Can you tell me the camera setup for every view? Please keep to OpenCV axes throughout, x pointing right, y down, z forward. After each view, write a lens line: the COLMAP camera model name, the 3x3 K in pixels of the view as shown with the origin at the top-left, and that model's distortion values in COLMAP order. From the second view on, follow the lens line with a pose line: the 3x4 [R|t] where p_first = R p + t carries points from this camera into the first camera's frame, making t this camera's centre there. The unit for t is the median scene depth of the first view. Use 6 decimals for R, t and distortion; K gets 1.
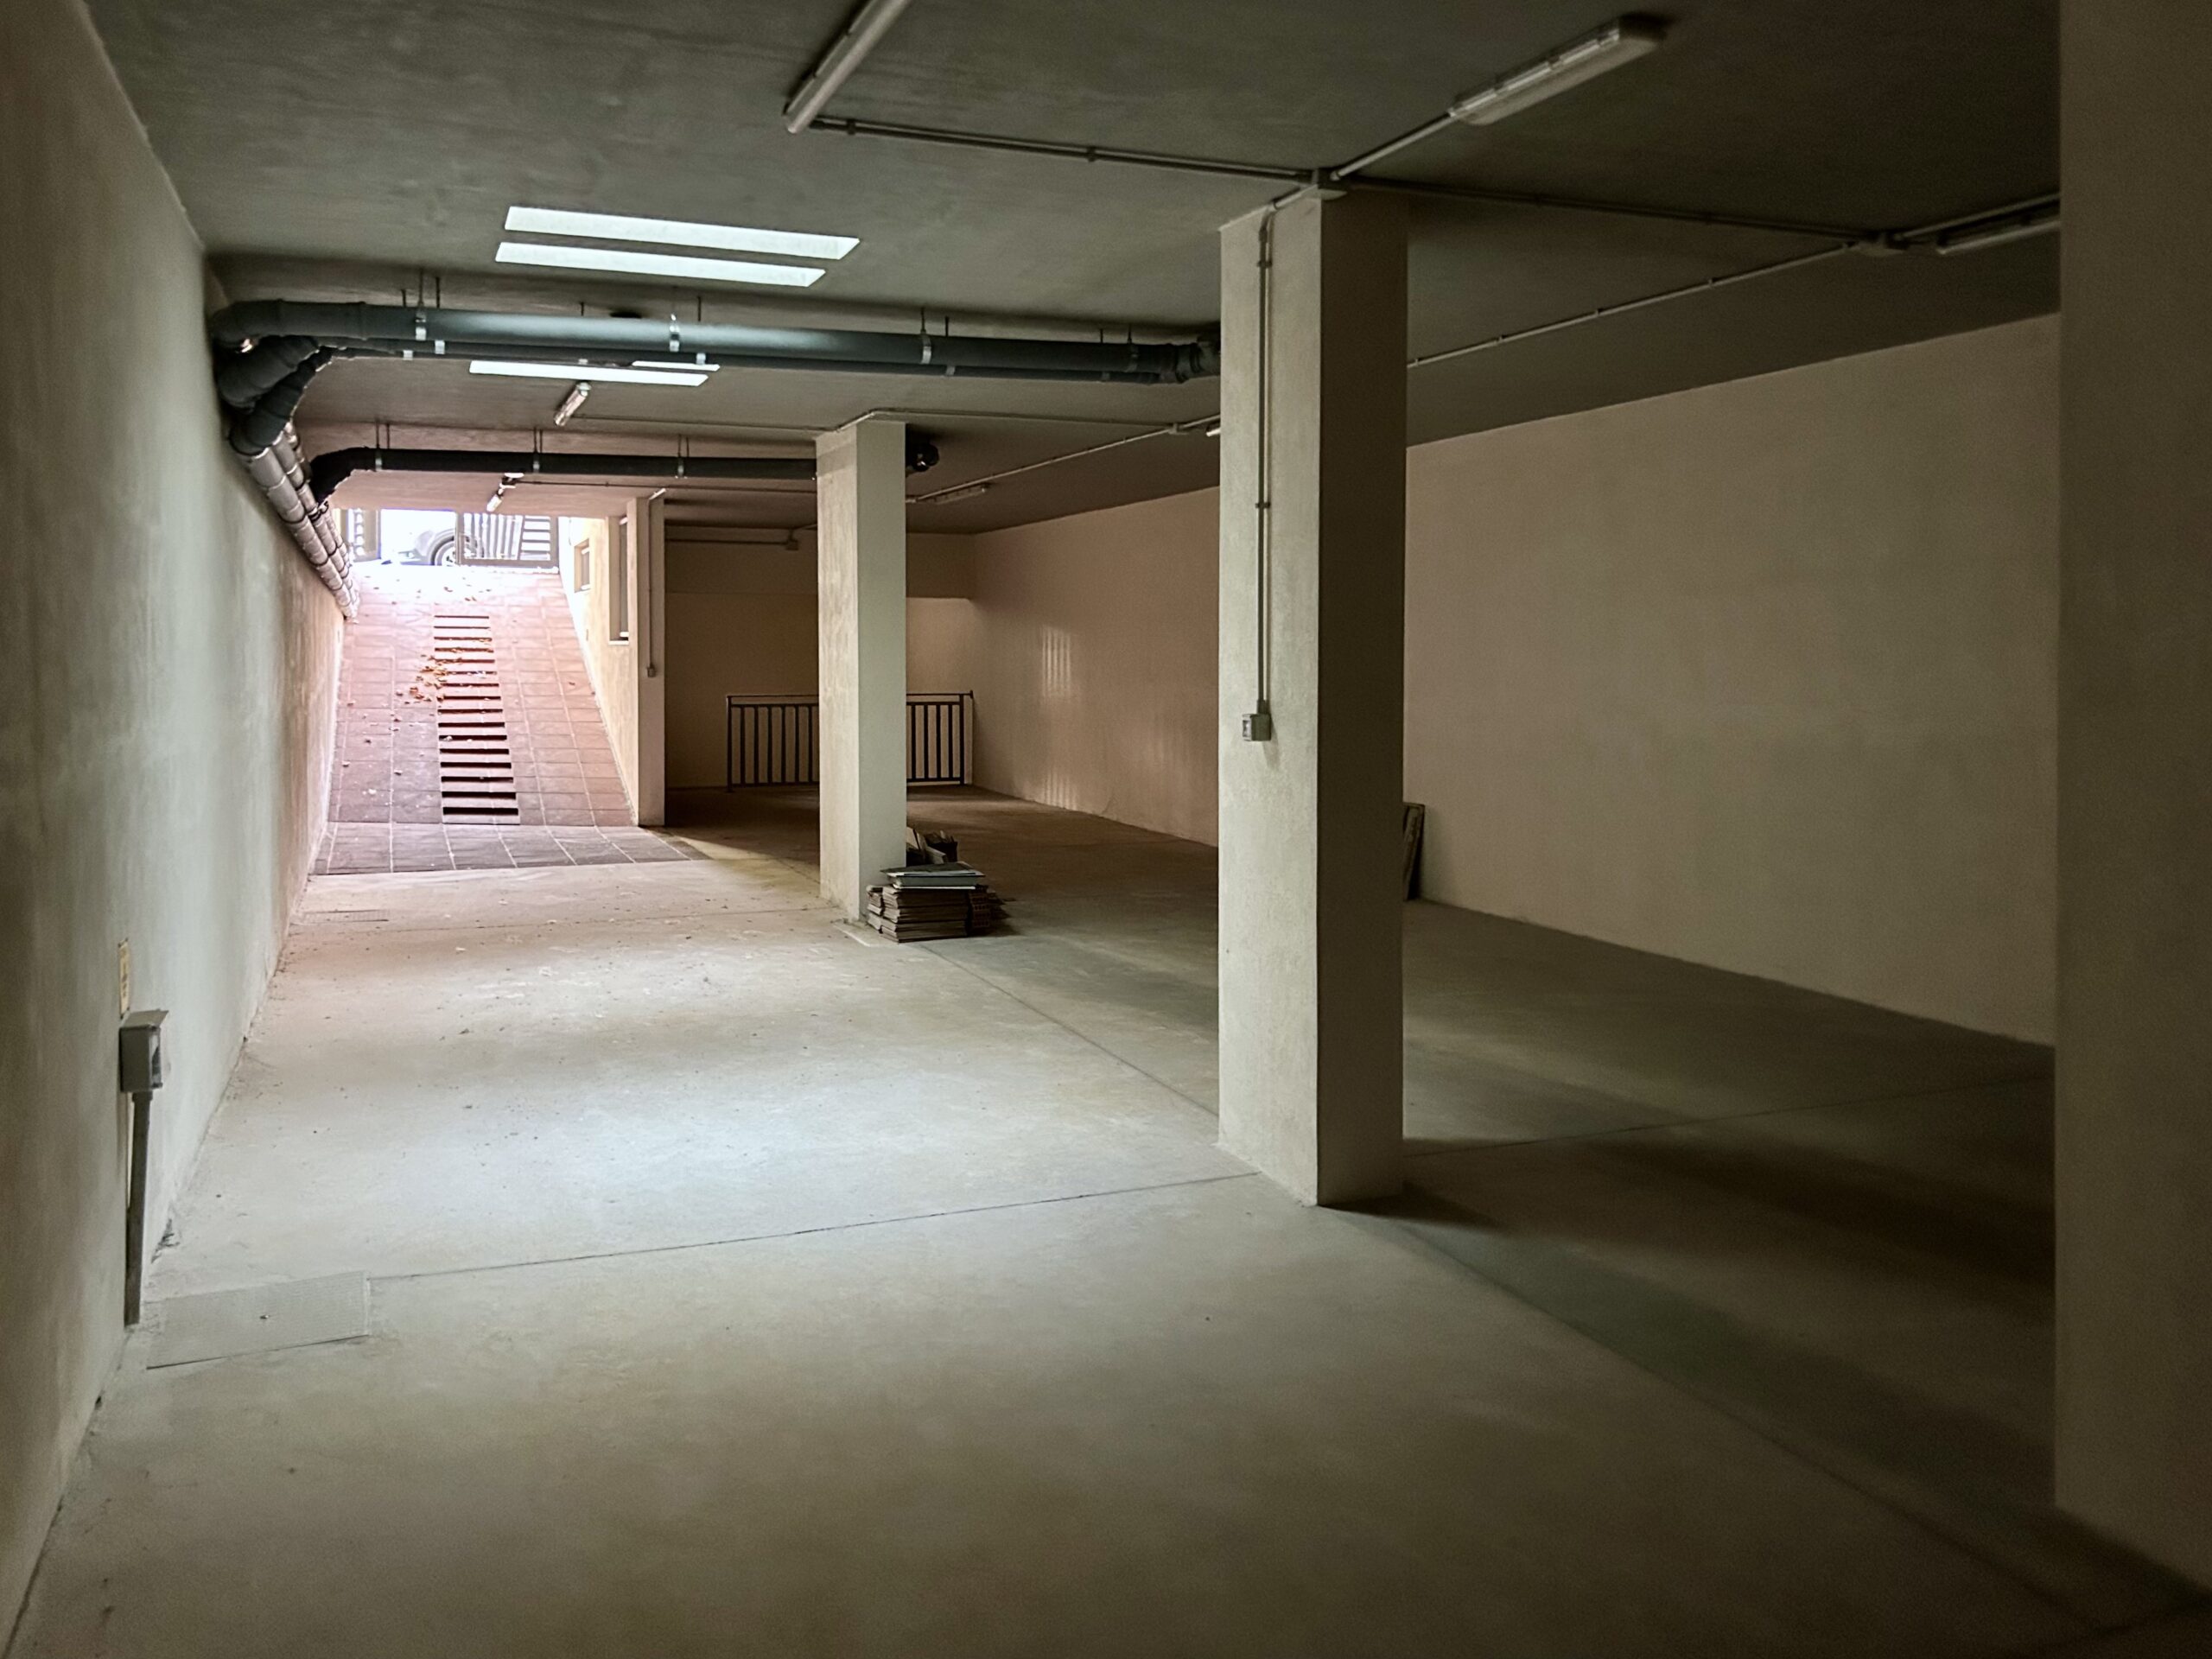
lens RADIAL K [[1732.2, 0, 1098.7], [0, 1732.2, 615.6], [0, 0, 1]] dist [0.071608, -0.074762]
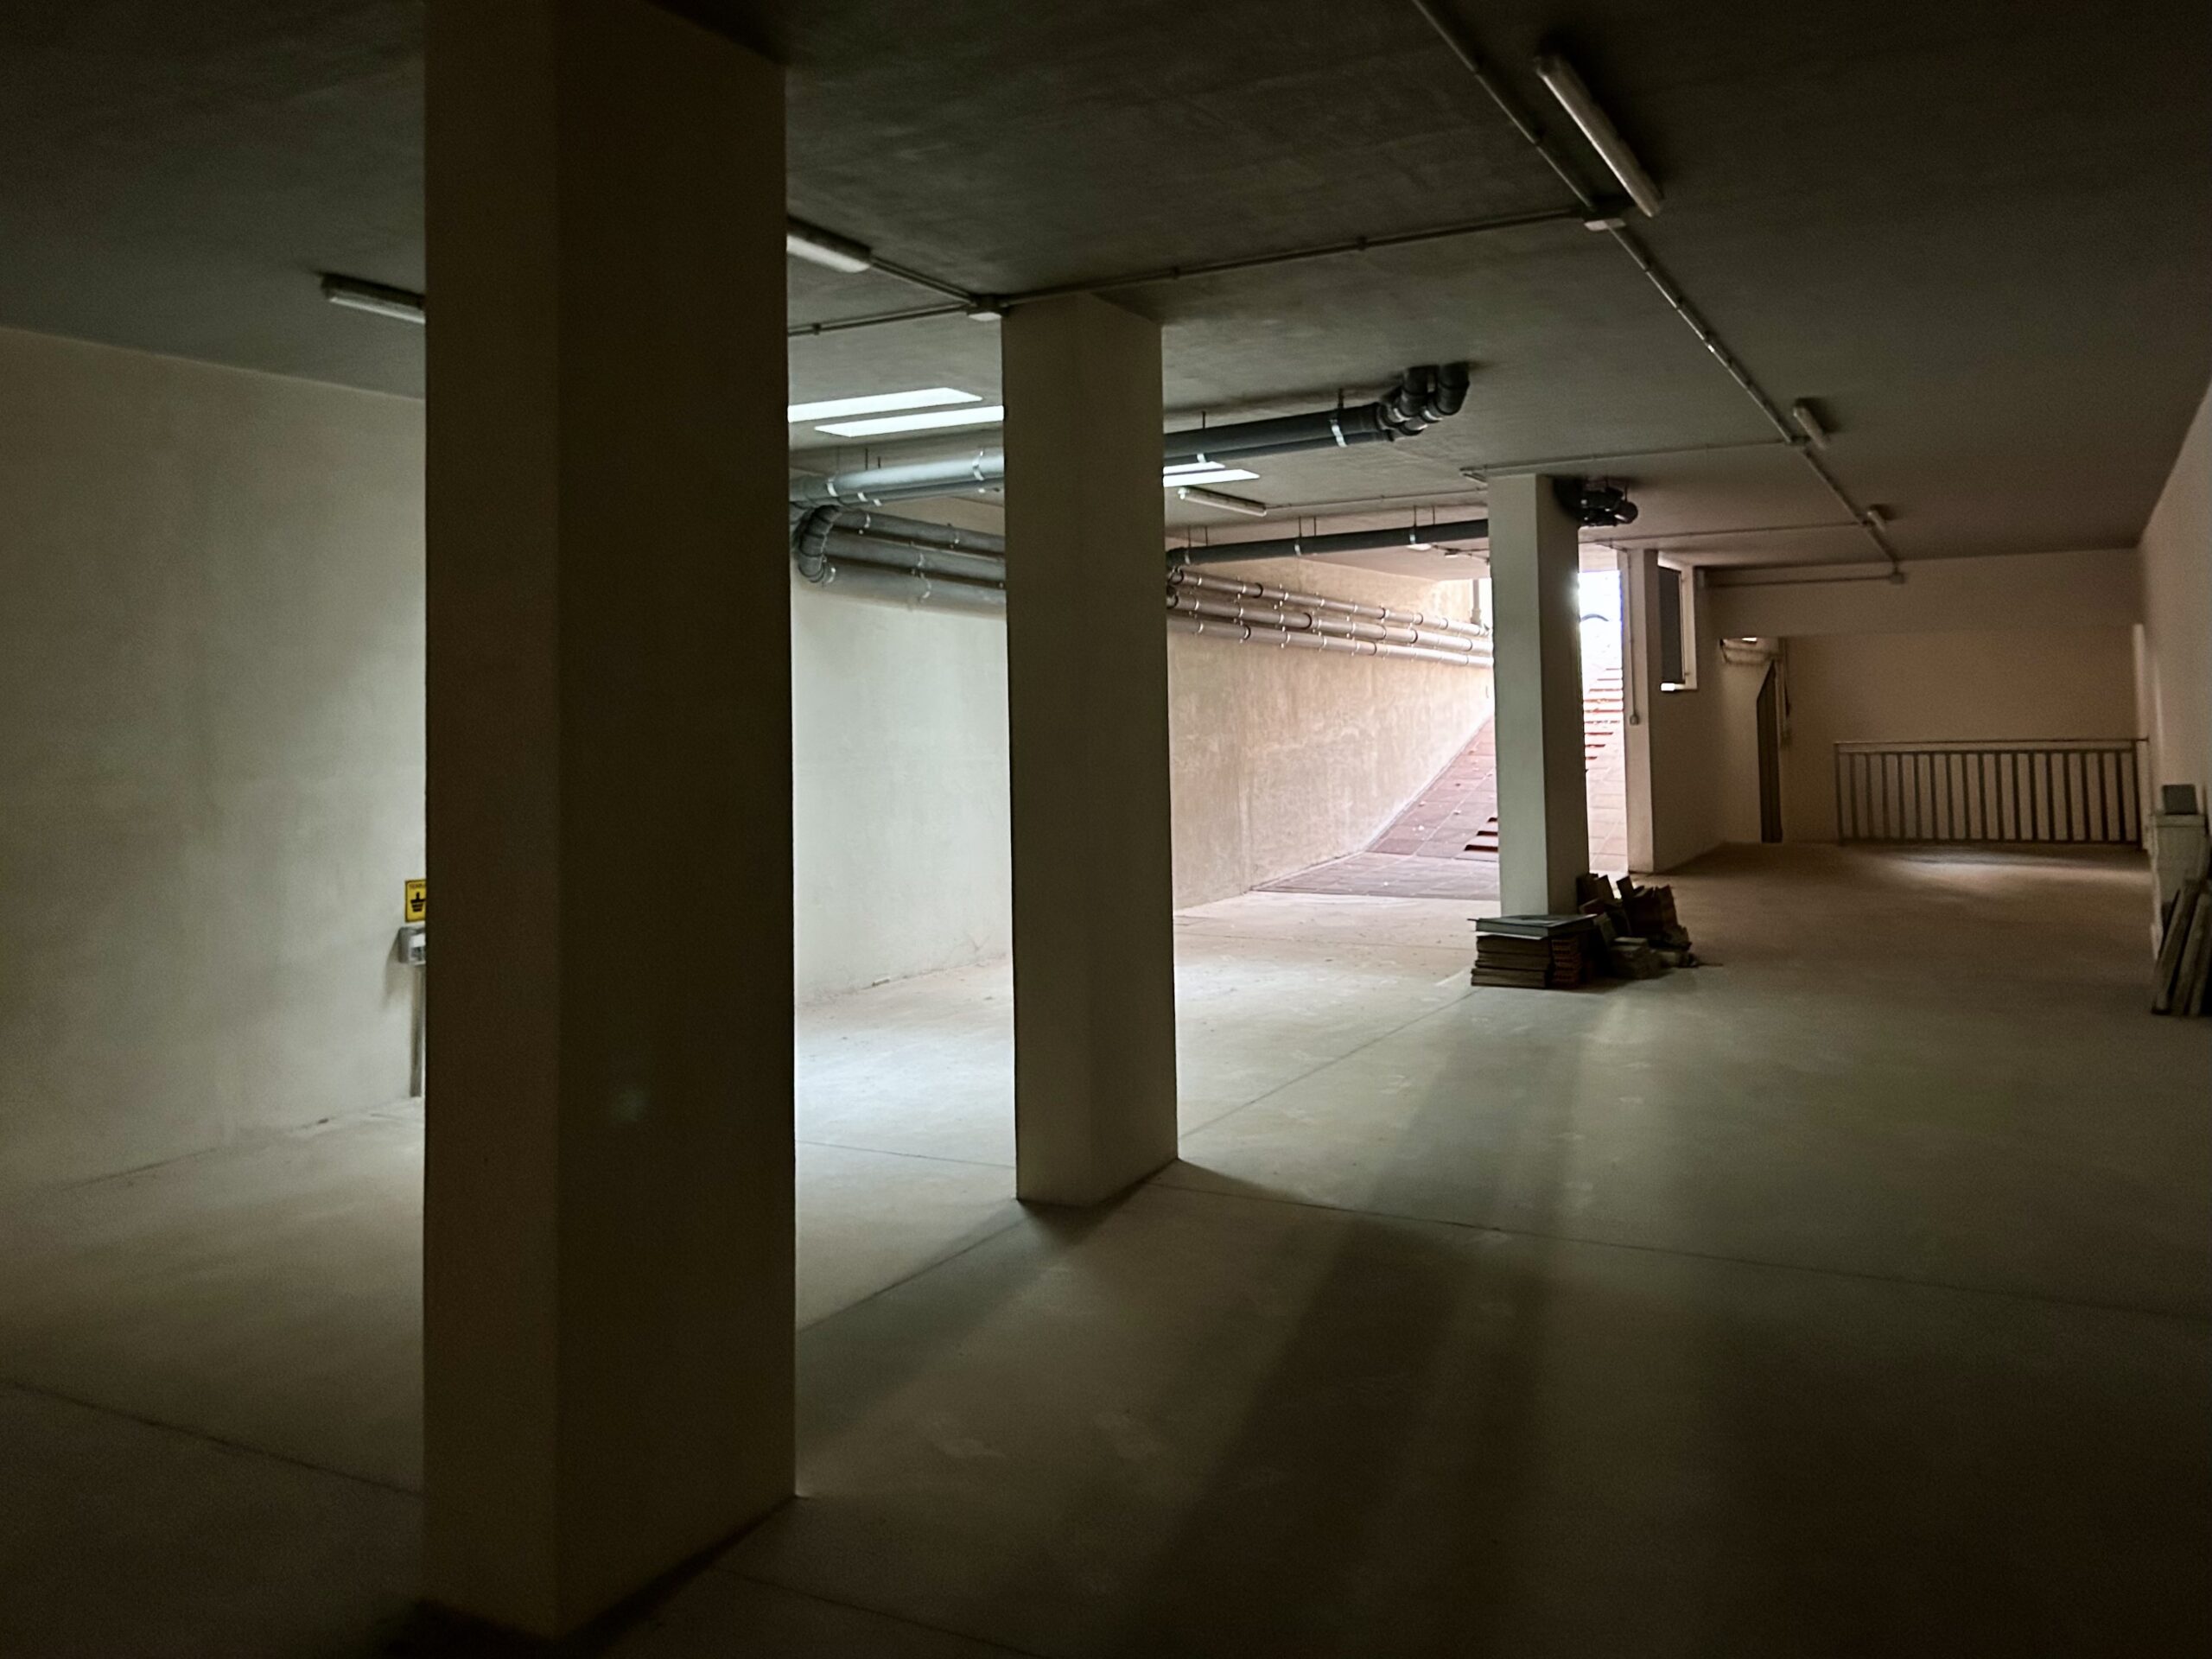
lens RADIAL K [[1732.2, 0, 1098.7], [0, 1732.2, 615.6], [0, 0, 1]] dist [0.071608, -0.074762]
pose [[0.659260, -0.060958, -0.749440, 0.243442], [0.041466, 0.998139, -0.044710, 0.003044], [0.750771, -0.001601, 0.660561, 0.069694]]
